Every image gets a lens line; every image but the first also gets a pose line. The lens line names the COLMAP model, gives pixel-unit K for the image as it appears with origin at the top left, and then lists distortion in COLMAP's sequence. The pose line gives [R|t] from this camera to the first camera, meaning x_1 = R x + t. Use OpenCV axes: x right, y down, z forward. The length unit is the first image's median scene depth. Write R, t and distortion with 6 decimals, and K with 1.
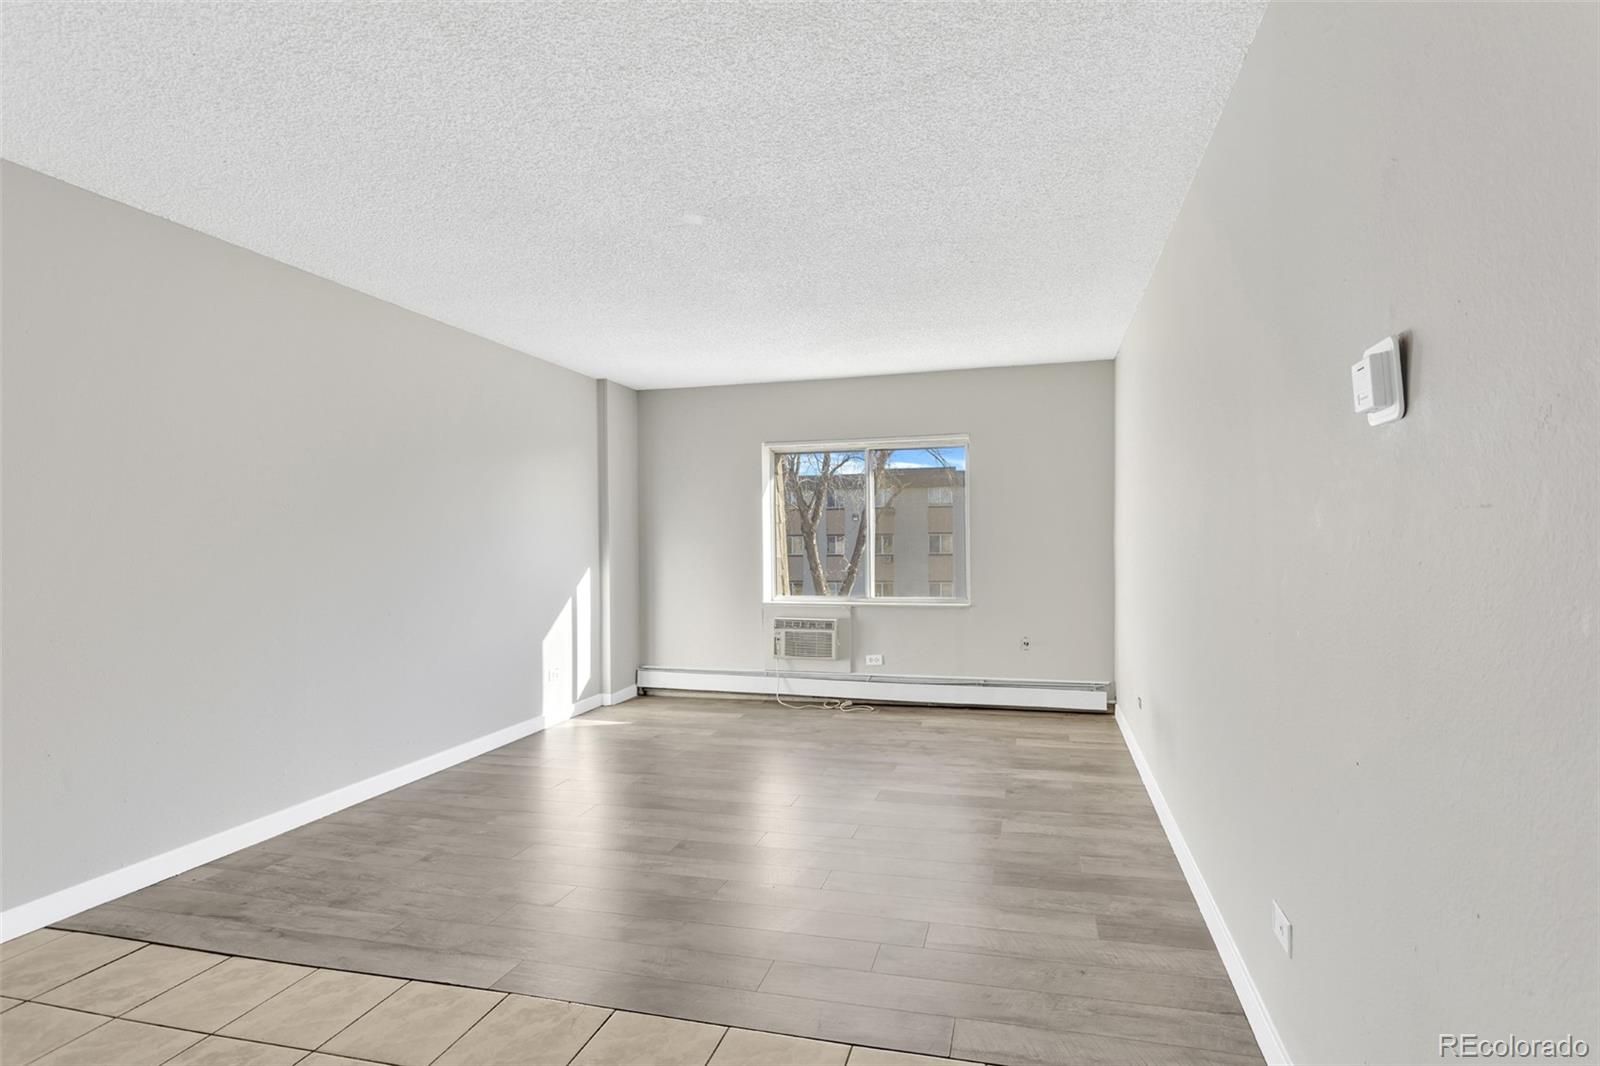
lens RADIAL K [[837.6, 0, 812.6], [0, 837.6, 544.5], [0, 0, 1]] dist [-0.006526, 0.003401]
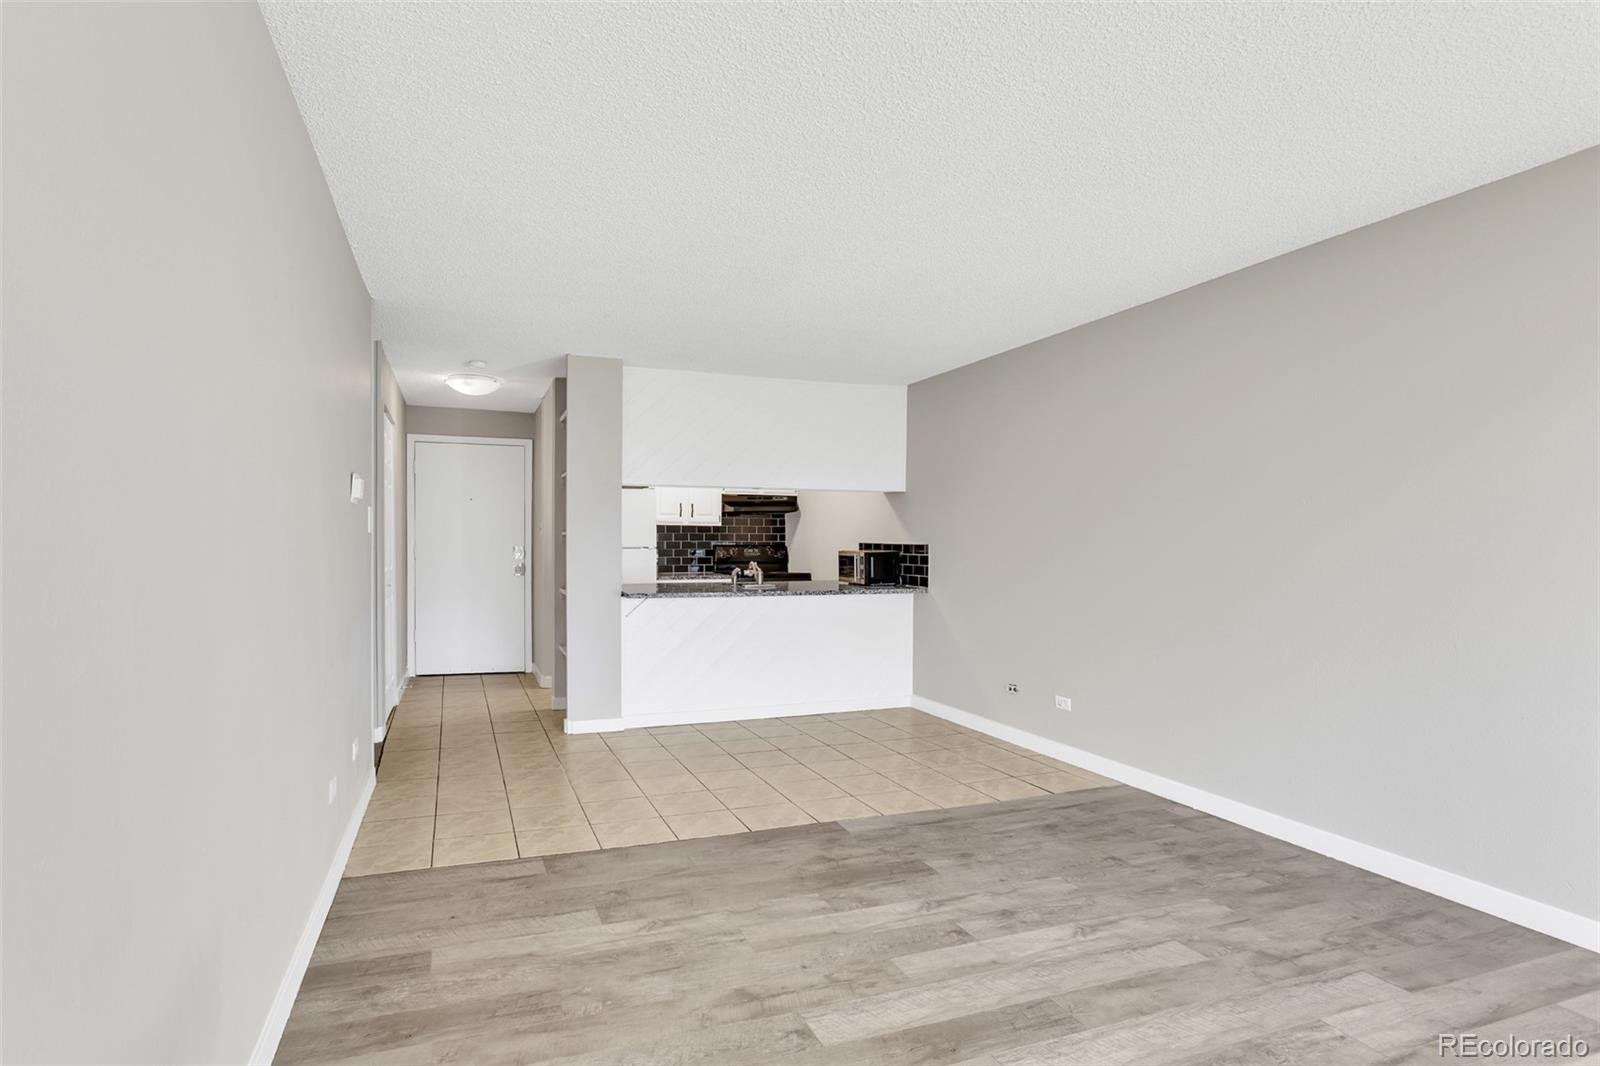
lens RADIAL K [[837.6, 0, 762.2], [0, 837.6, 540.4], [0, 0, 1]] dist [-0.006526, 0.003401]
pose [[-0.824903, 0.005265, -0.565250, 0.475644], [0.004881, 0.999986, 0.002190, -0.009710], [0.565253, -0.000953, -0.824917, 1.682606]]
